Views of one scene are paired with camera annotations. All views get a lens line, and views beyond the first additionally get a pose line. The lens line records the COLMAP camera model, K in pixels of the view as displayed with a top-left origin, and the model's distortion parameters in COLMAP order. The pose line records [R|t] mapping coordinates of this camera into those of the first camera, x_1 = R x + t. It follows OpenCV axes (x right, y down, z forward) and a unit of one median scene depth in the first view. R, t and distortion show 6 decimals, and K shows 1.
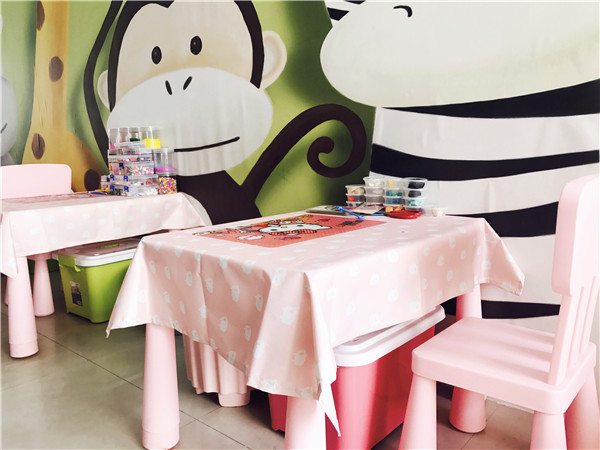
lens RADIAL K [[495.4, 0, 300.0], [0, 495.4, 225.0], [0, 0, 1]] dist [0.003760, -0.015259]
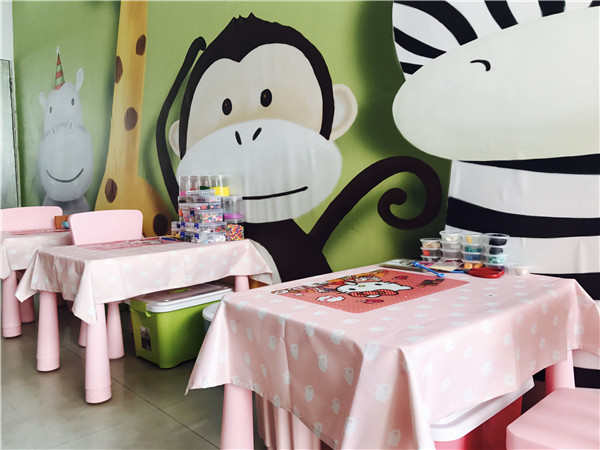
lens RADIAL K [[495.4, 0, 300.0], [0, 495.4, 225.0], [0, 0, 1]] dist [0.003760, -0.015259]
pose [[0.994628, 0.004575, -0.103410, -0.042442], [-0.011815, 0.997511, -0.069507, -0.036751], [0.102835, 0.070356, 0.992207, 0.003483]]
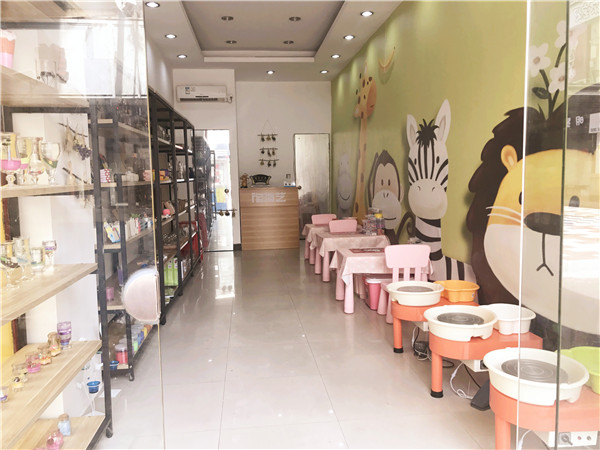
lens RADIAL K [[495.4, 0, 300.0], [0, 495.4, 225.0], [0, 0, 1]] dist [0.003760, -0.015259]
pose [[0.736337, 0.074546, -0.672496, 1.681377], [-0.106387, 0.994305, -0.006267, -0.079536], [0.668198, 0.076160, 0.740075, -1.750091]]
